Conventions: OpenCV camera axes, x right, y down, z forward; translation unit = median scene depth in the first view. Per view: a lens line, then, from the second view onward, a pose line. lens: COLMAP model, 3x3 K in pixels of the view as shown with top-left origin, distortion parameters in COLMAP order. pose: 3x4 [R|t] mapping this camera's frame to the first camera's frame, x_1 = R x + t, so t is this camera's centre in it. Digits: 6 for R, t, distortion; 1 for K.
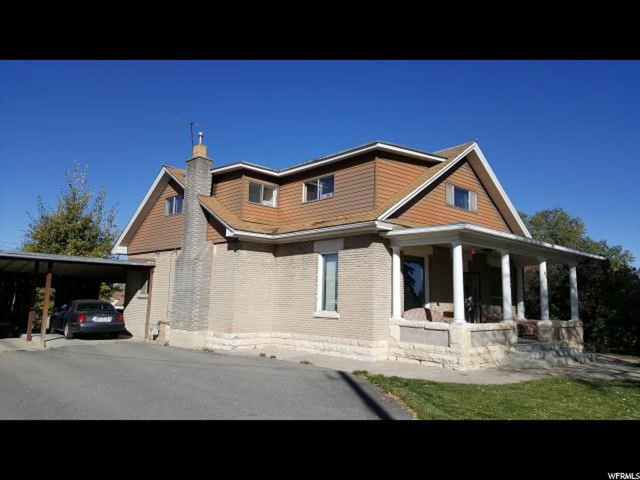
lens RADIAL K [[499.0, 0, 320.0], [0, 499.0, 240.0], [0, 0, 1]] dist [0.114187, -0.144699]
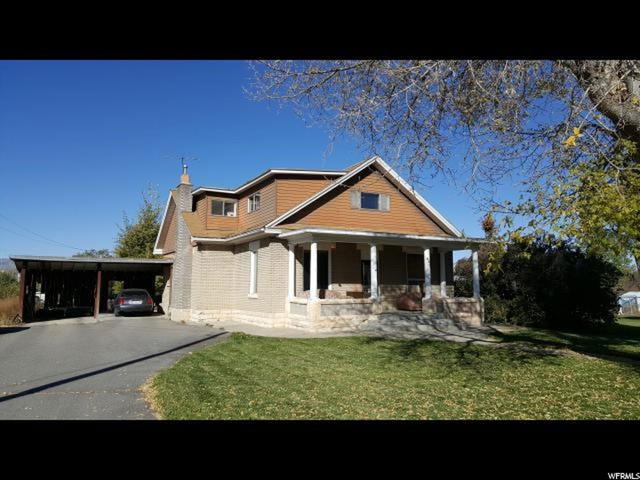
lens RADIAL K [[499.0, 0, 320.0], [0, 499.0, 240.0], [0, 0, 1]] dist [0.114187, -0.144699]
pose [[0.964866, -0.049149, -0.258105, 0.491027], [0.056547, 0.998173, 0.021311, -0.020275], [0.256586, -0.035157, 0.965882, -0.247610]]
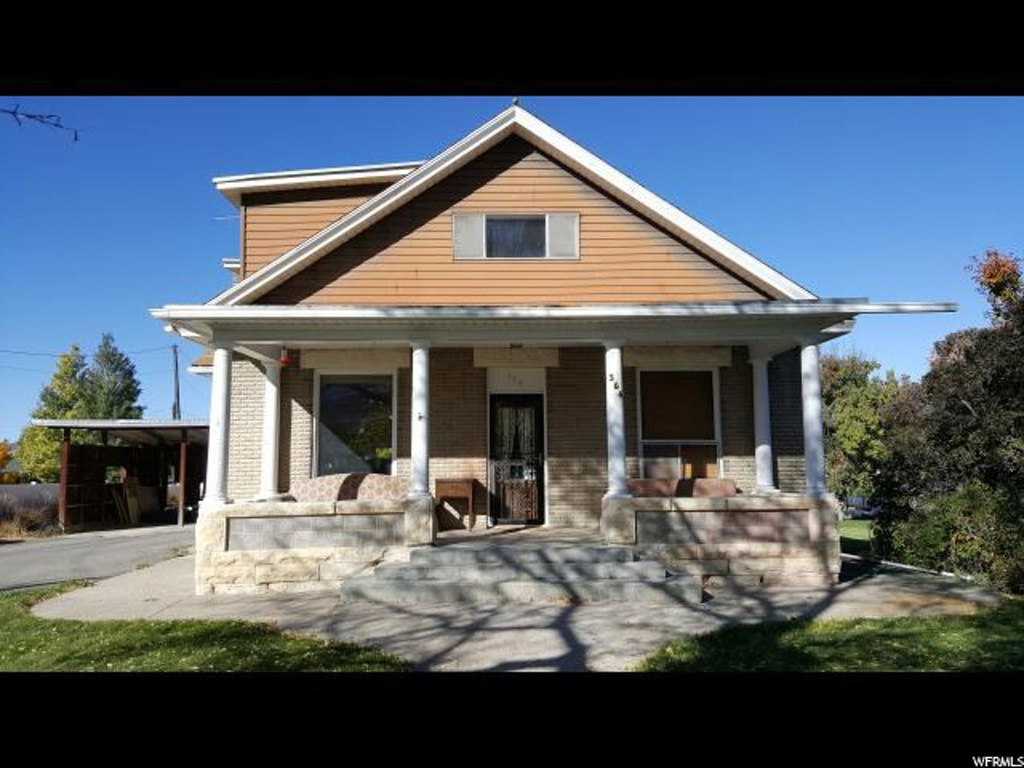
lens RADIAL K [[798.5, 0, 512.0], [0, 798.5, 384.0], [0, 0, 1]] dist [0.114187, -0.144699]
pose [[0.742143, -0.105841, -0.661831, 0.783383], [0.115825, 0.992849, -0.028898, 0.077844], [0.660157, -0.055210, 0.749095, 0.435708]]
